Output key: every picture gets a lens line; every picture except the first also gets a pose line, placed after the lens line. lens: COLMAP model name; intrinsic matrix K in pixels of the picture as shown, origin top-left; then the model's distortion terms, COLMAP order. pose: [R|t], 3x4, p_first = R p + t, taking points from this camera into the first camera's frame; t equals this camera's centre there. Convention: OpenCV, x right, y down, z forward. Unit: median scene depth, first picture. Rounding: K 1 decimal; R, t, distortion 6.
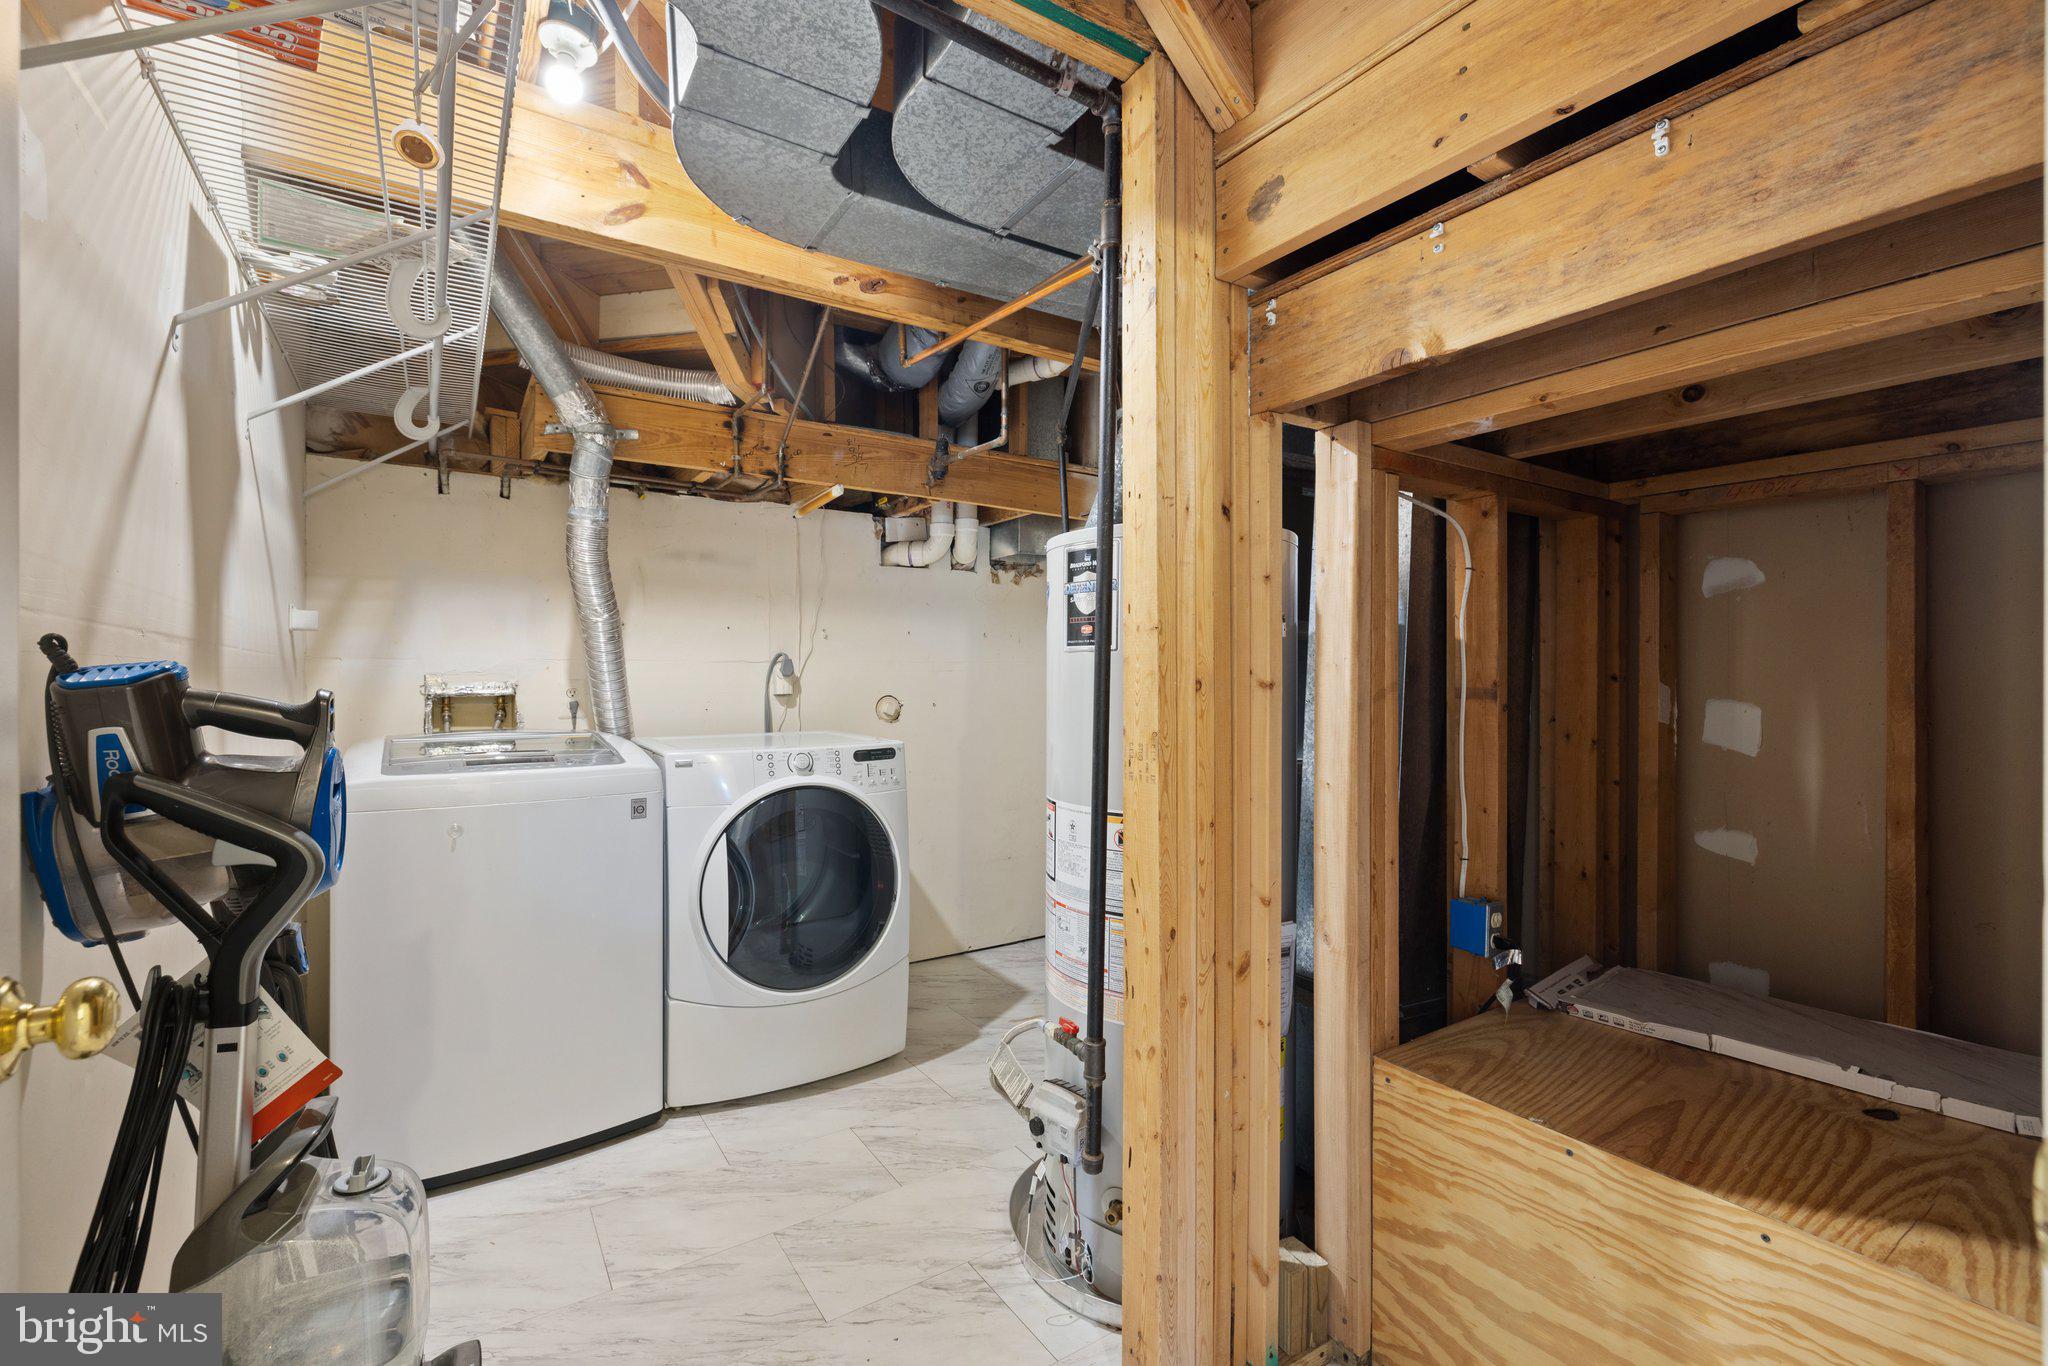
lens RADIAL K [[874.5, 0, 1021.2], [0, 874.5, 677.0], [0, 0, 1]] dist [-0.001481, -0.000070]
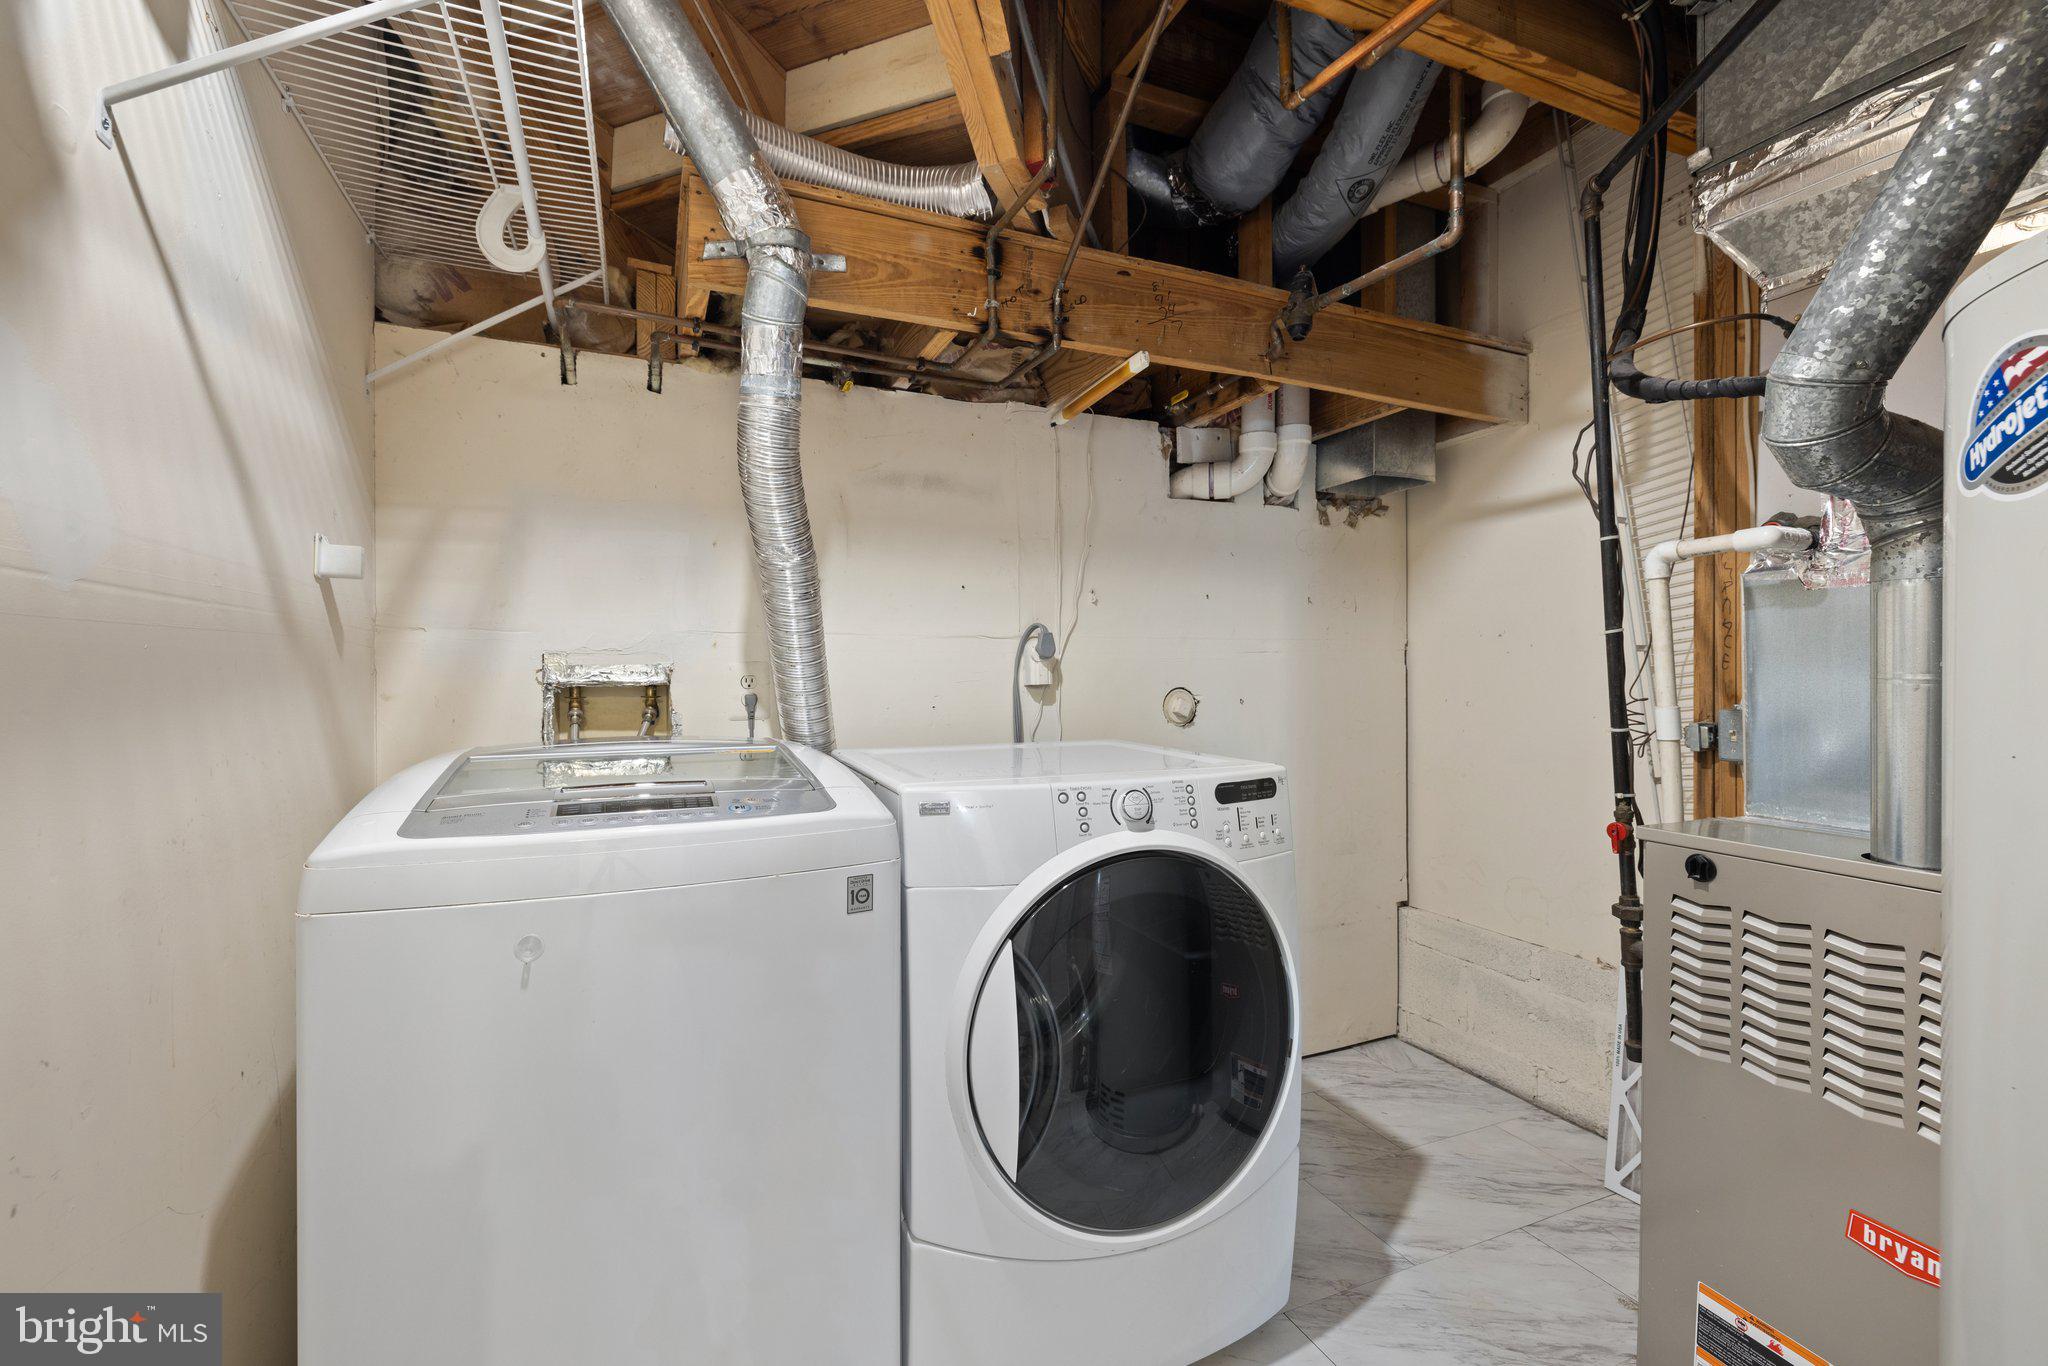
lens RADIAL K [[874.5, 0, 1026.4], [0, 874.5, 678.8], [0, 0, 1]] dist [-0.001481, -0.000070]
pose [[0.984882, 0.000827, -0.173222, -0.192035], [0.000629, 0.999965, 0.008353, 0.010751], [0.173223, -0.008336, 0.984847, 0.385385]]
